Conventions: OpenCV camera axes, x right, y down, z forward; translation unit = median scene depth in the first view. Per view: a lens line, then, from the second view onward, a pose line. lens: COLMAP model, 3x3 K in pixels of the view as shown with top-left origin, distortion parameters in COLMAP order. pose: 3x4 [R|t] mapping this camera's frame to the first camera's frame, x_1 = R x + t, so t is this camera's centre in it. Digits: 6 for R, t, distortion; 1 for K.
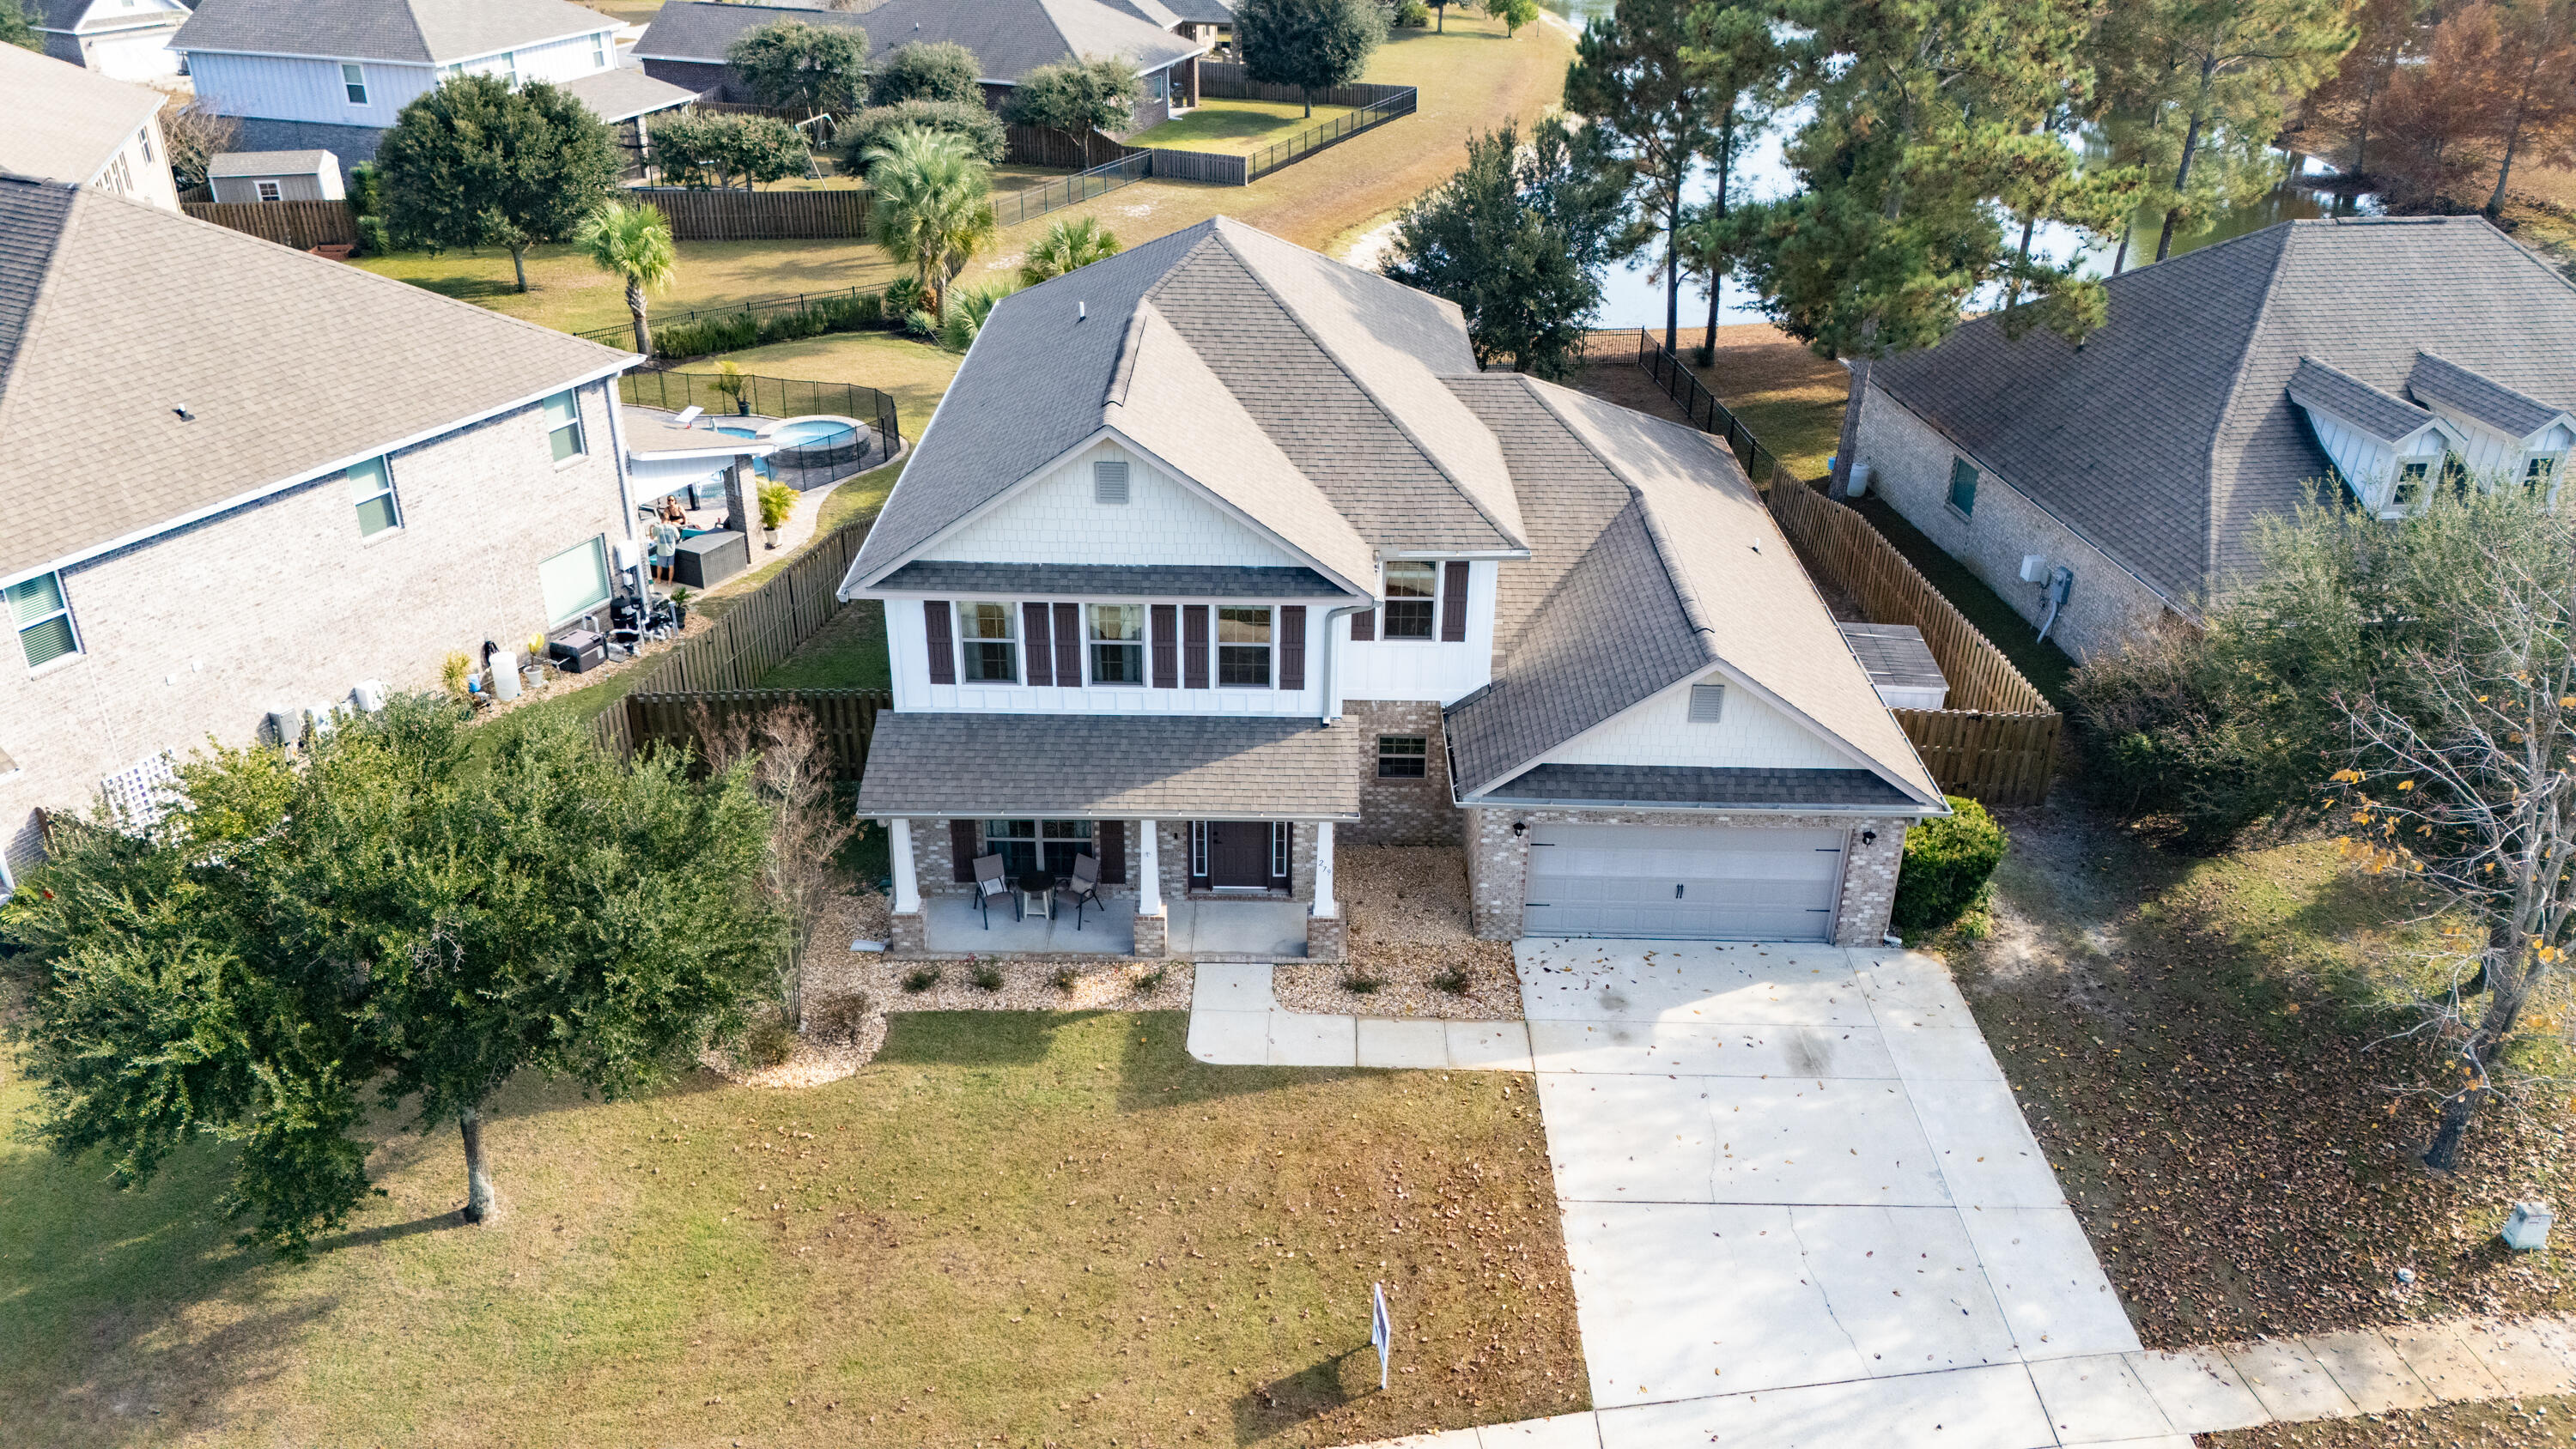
lens RADIAL K [[1895.7, 0, 1288.0], [0, 1895.7, 724.5], [0, 0, 1]] dist [0.080339, -0.087091]
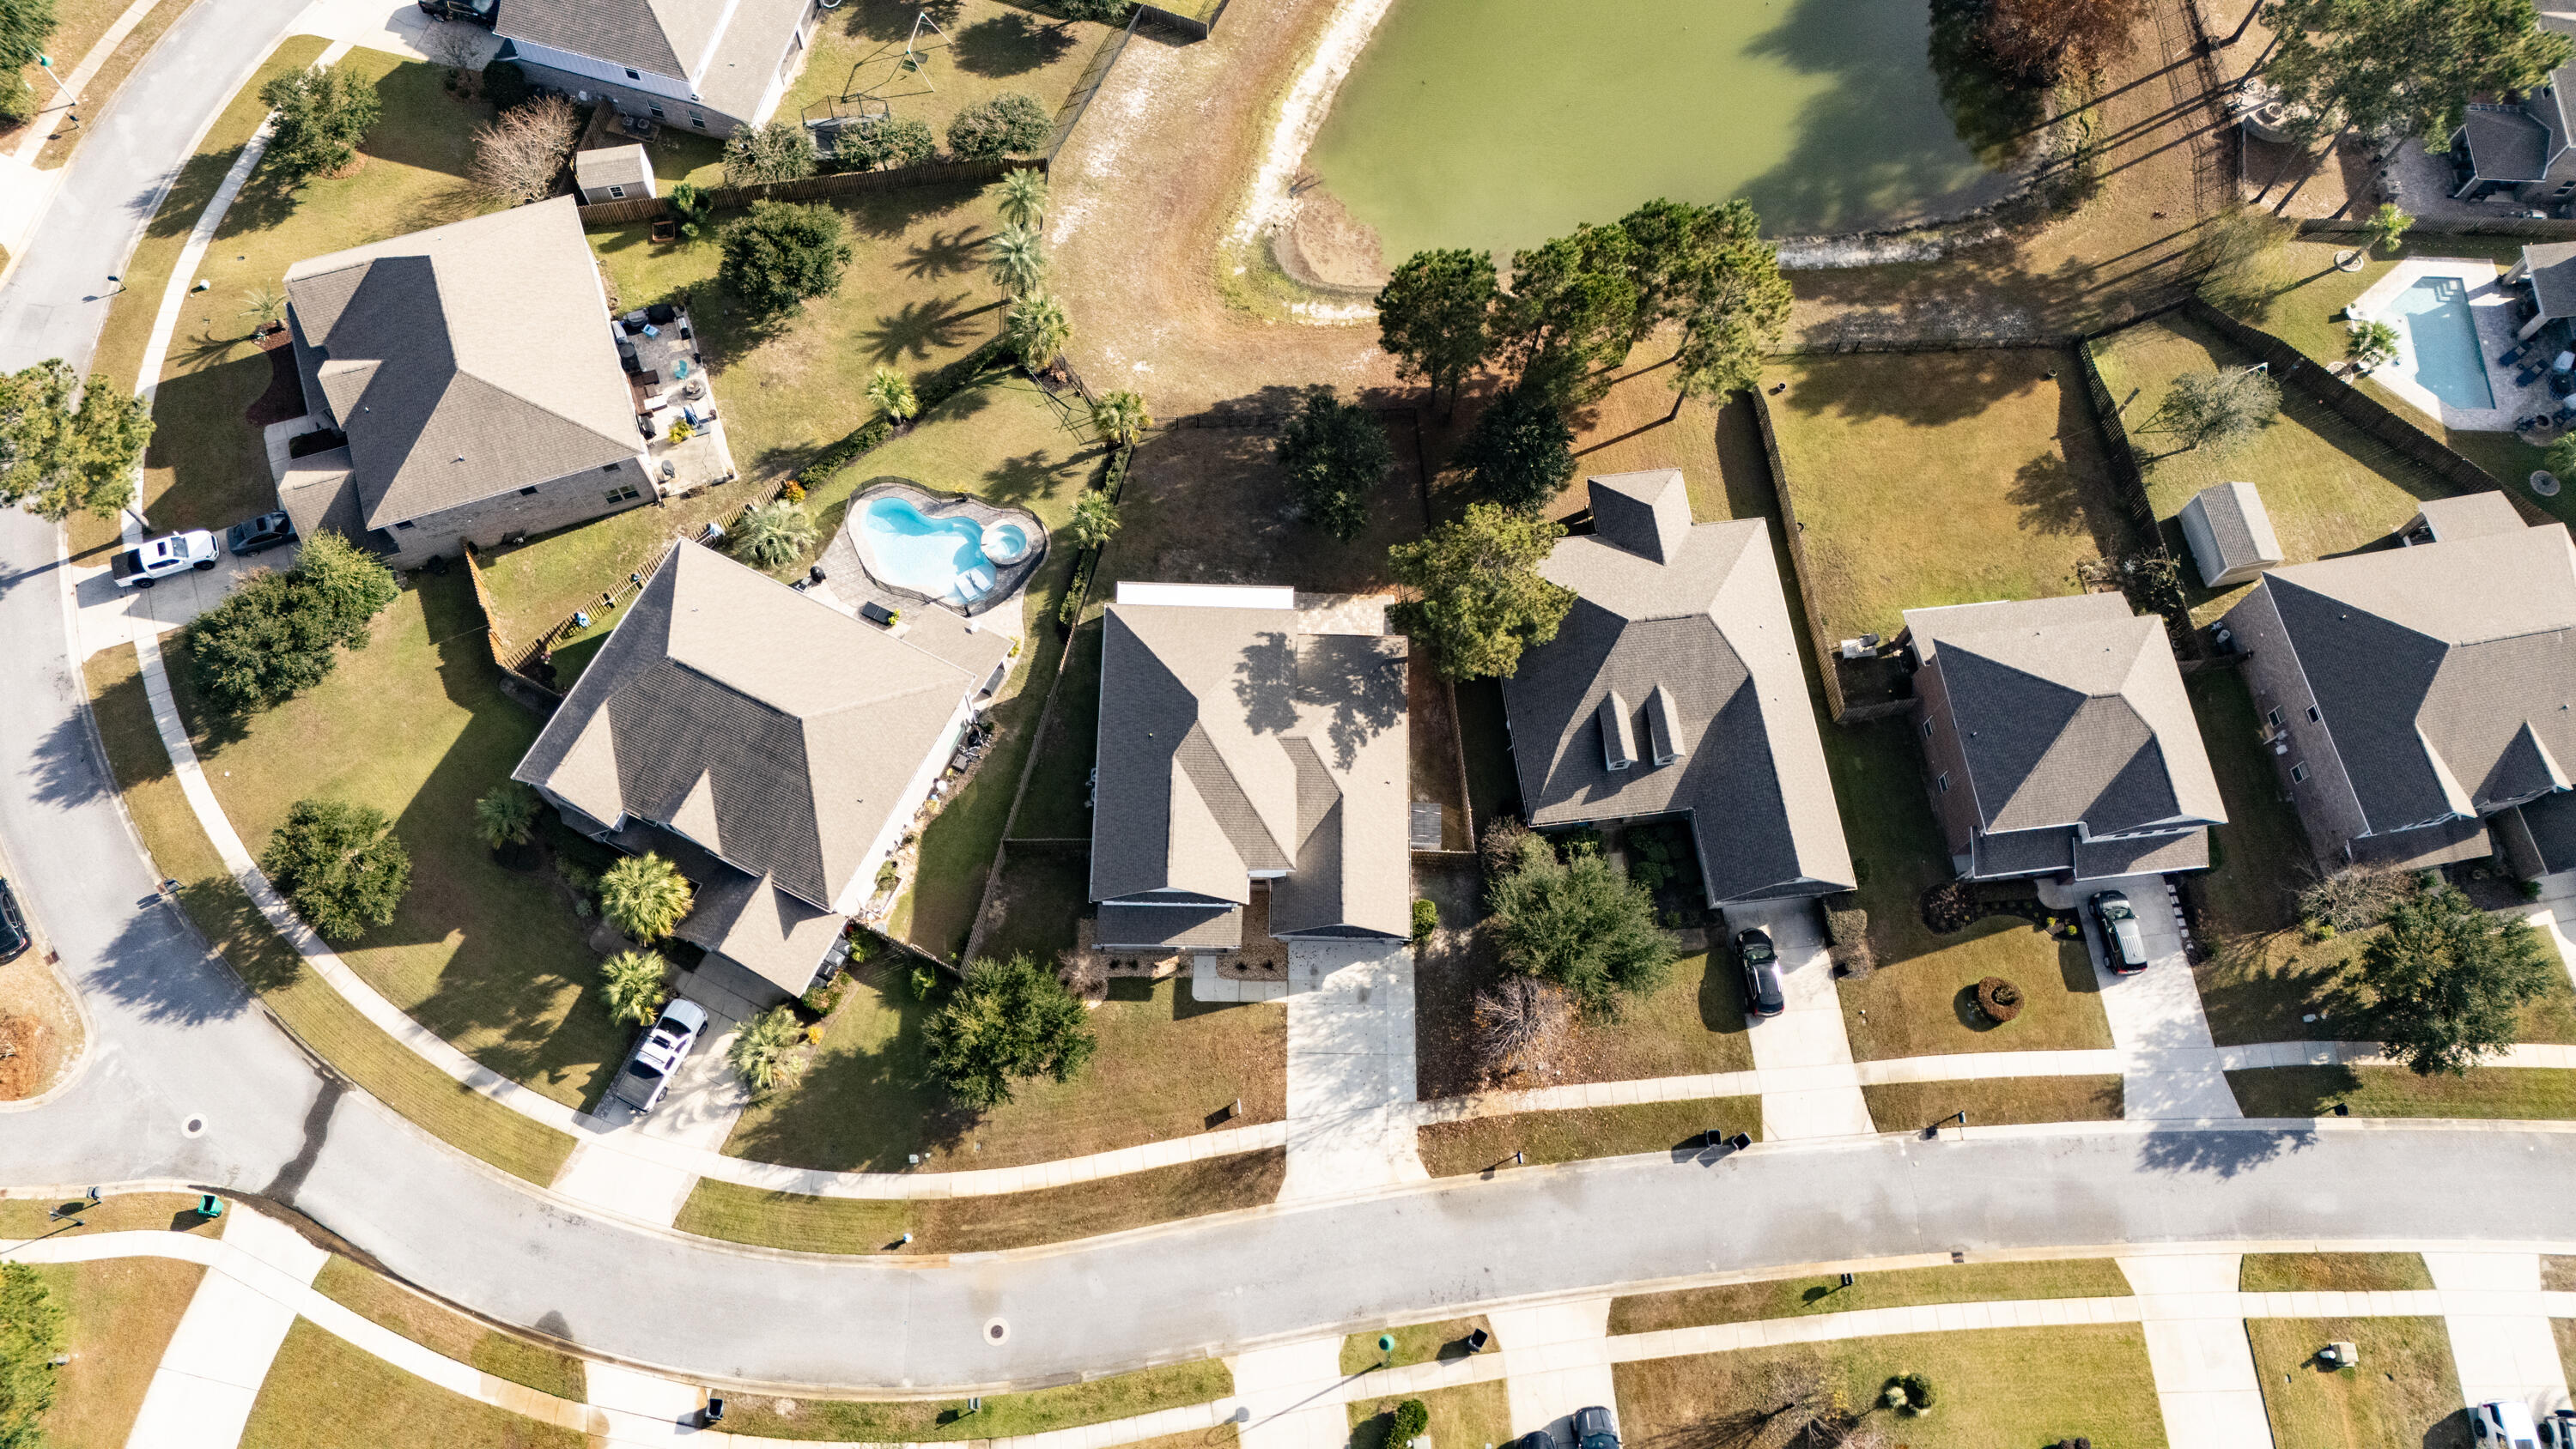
lens RADIAL K [[1942.4, 0, 1291.8], [0, 1942.4, 706.6], [0, 0, 1]] dist [0.092968, -0.099881]
pose [[0.999582, 0.013815, 0.025398, 0.032740], [-0.026965, 0.762378, 0.646570, -2.430850], [-0.010430, -0.646984, 0.762432, -1.346095]]
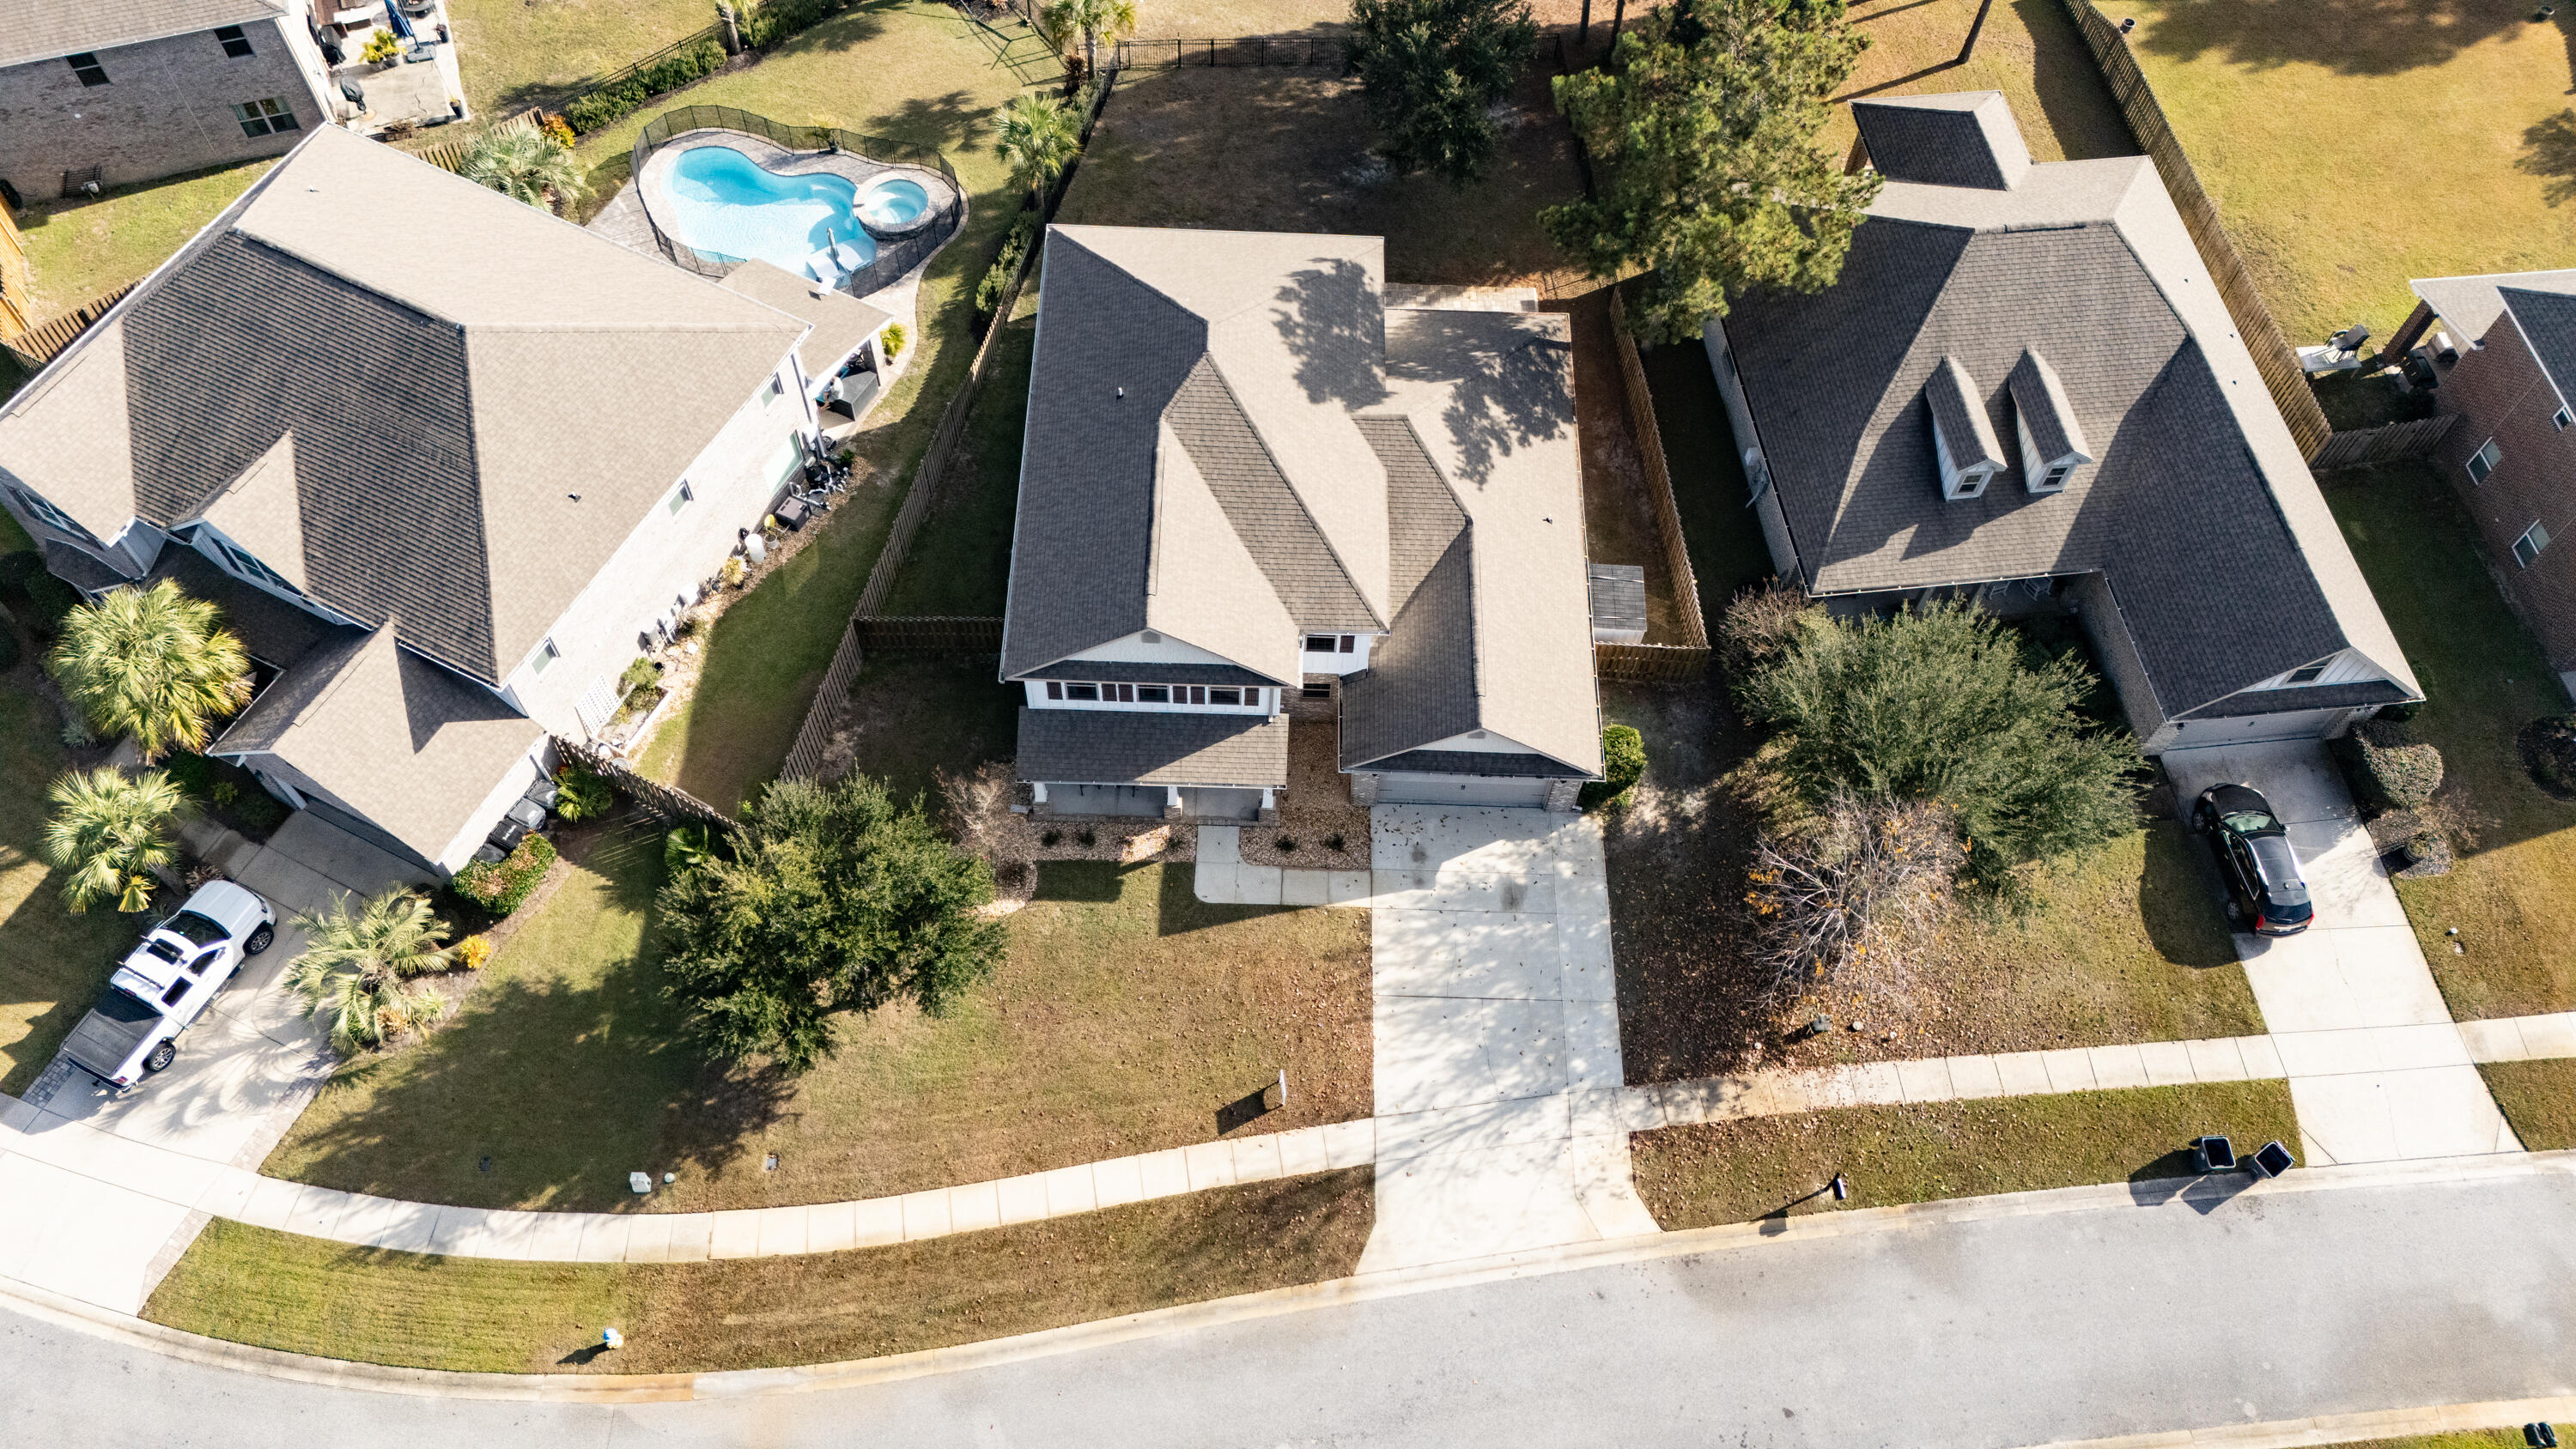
lens RADIAL K [[1895.7, 0, 1288.0], [0, 1895.7, 724.5], [0, 0, 1]] dist [0.080339, -0.087091]
pose [[0.999703, 0.018506, 0.015834, 0.008633], [-0.024049, 0.852871, 0.521567, -0.907608], [-0.003852, -0.521793, 0.853063, -0.514396]]
